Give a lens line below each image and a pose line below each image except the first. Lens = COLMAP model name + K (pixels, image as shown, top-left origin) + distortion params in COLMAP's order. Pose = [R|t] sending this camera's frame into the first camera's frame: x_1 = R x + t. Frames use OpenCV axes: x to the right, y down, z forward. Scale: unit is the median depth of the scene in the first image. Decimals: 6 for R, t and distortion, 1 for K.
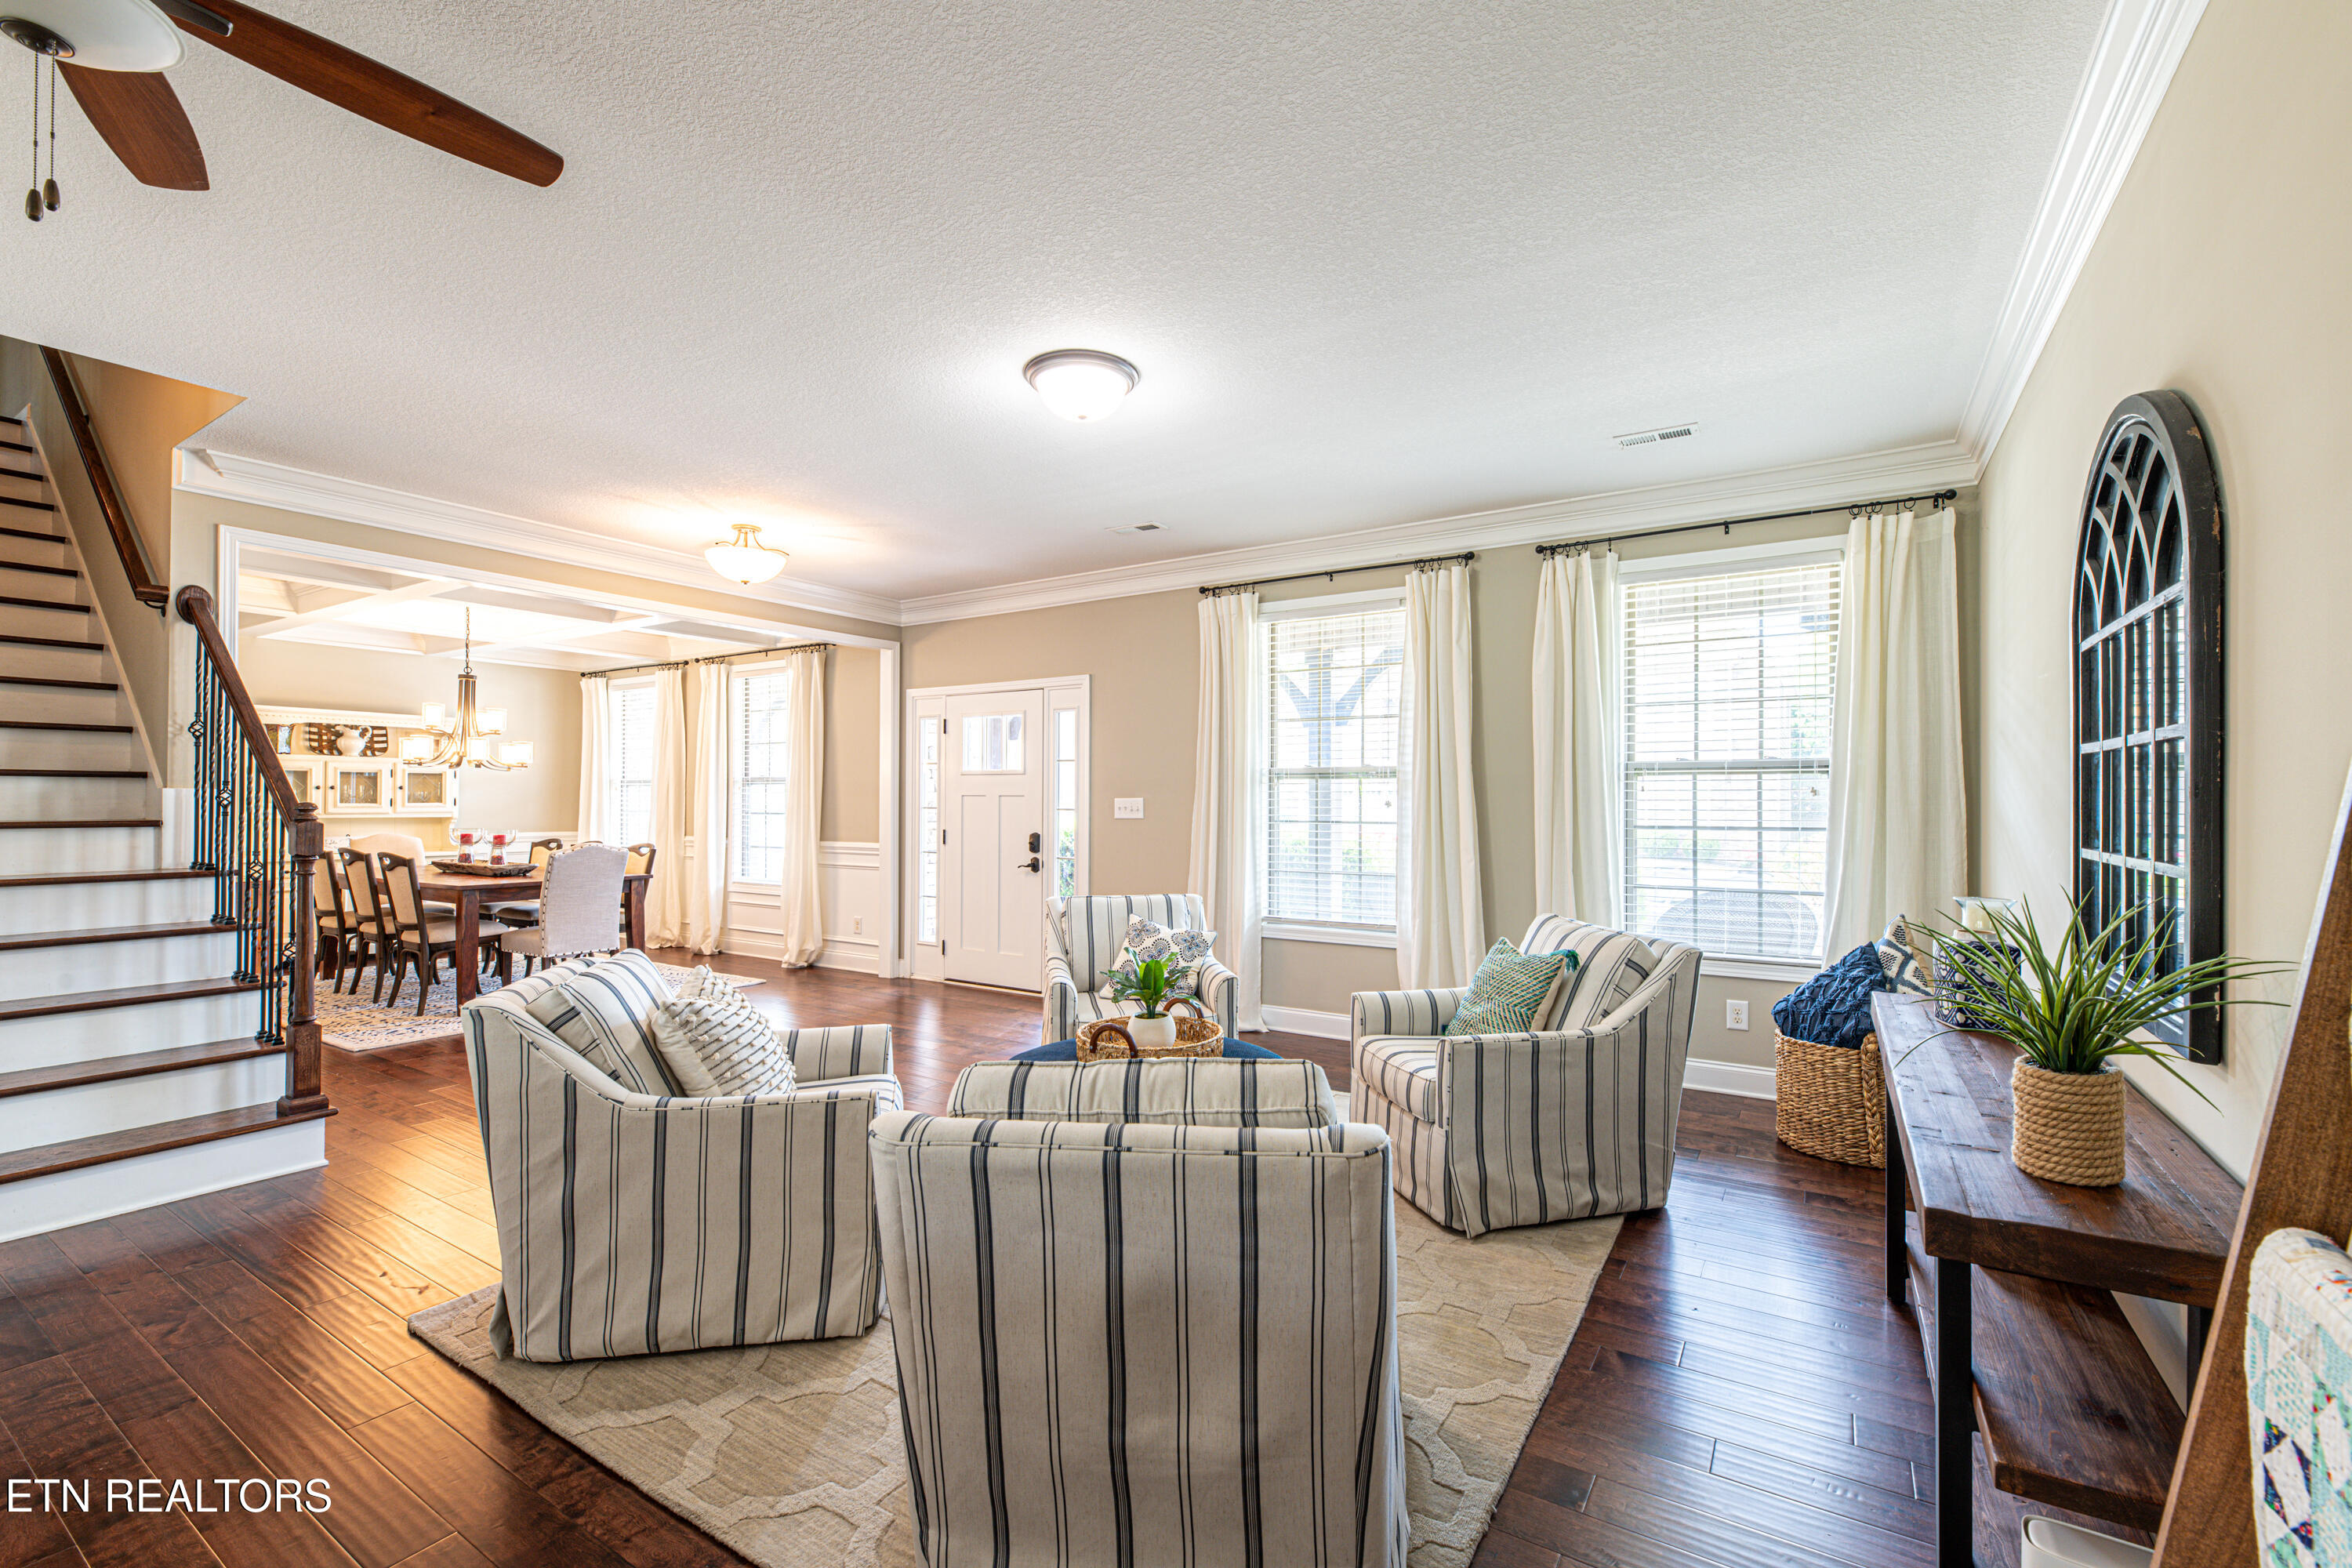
lens RADIAL K [[994.5, 0, 1185.6], [0, 994.5, 785.4], [0, 0, 1]] dist [0.016224, 0.000072]
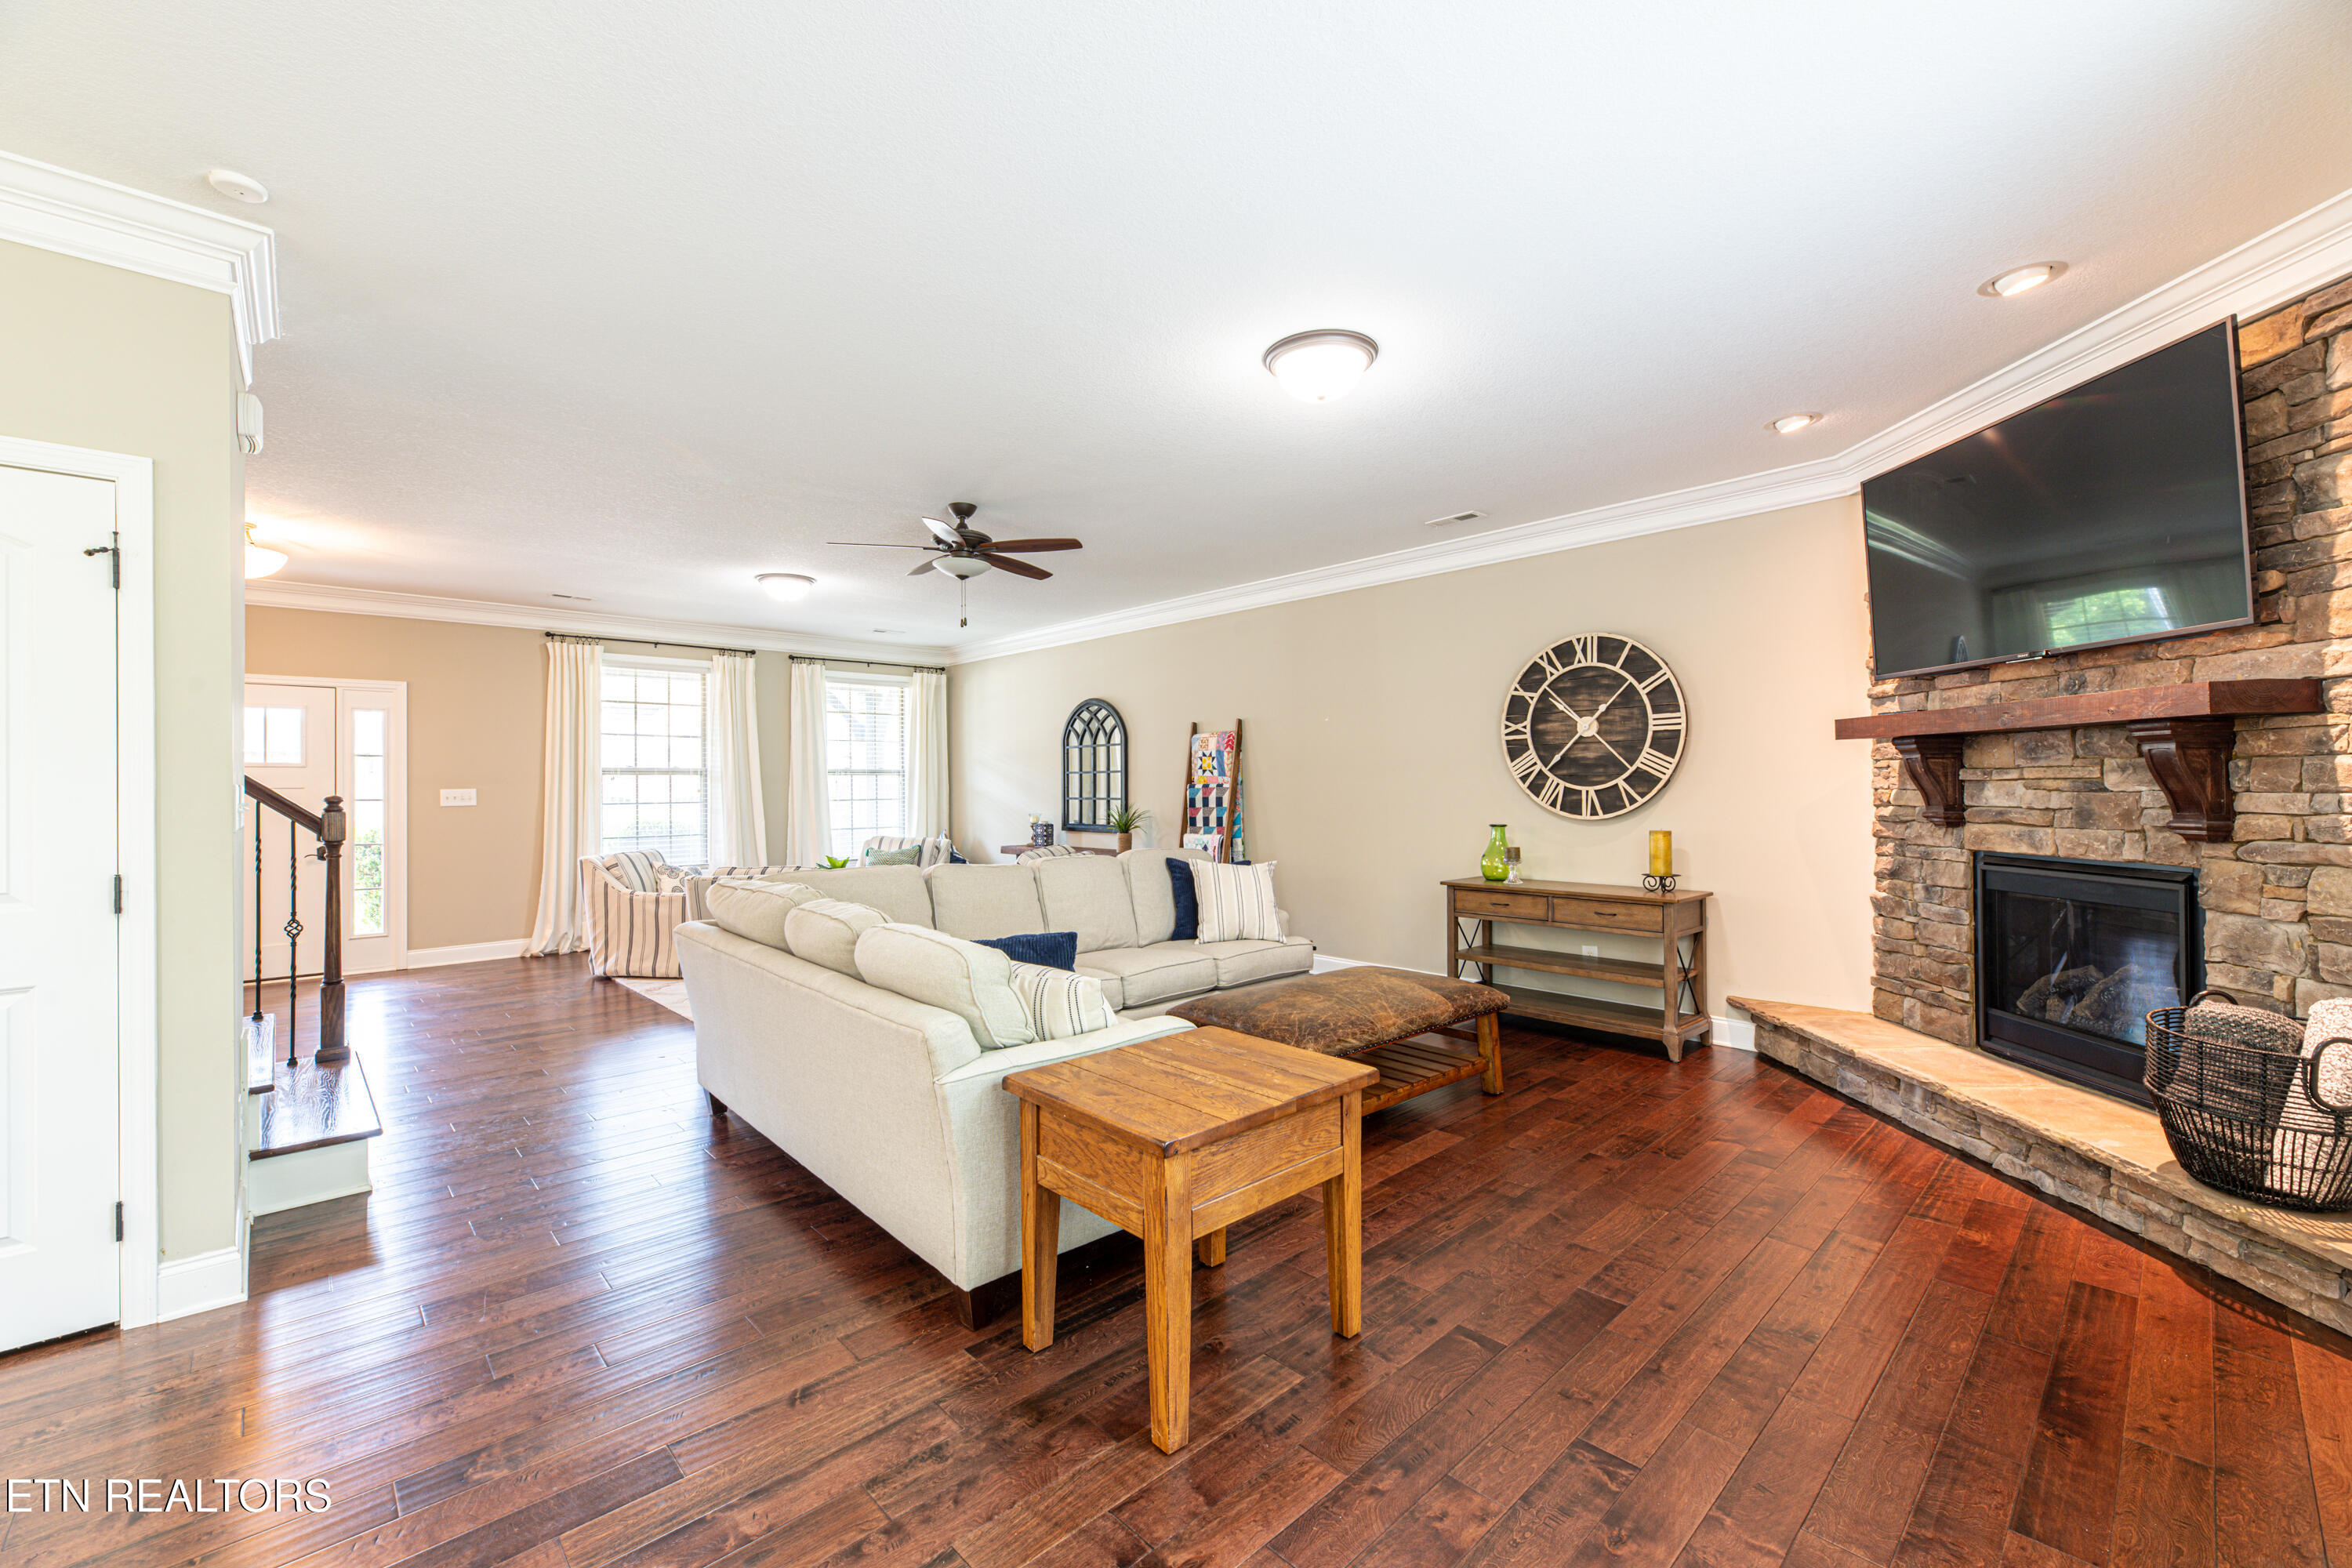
lens RADIAL K [[954.2, 0, 1187.5], [0, 954.2, 785.9], [0, 0, 1]] dist [-0.000982, -0.000088]
pose [[0.253772, 0.003389, 0.967258, -1.006335], [0.001423, 0.999991, -0.003877, 0.015101], [-0.967263, 0.002360, 0.253765, -0.164165]]
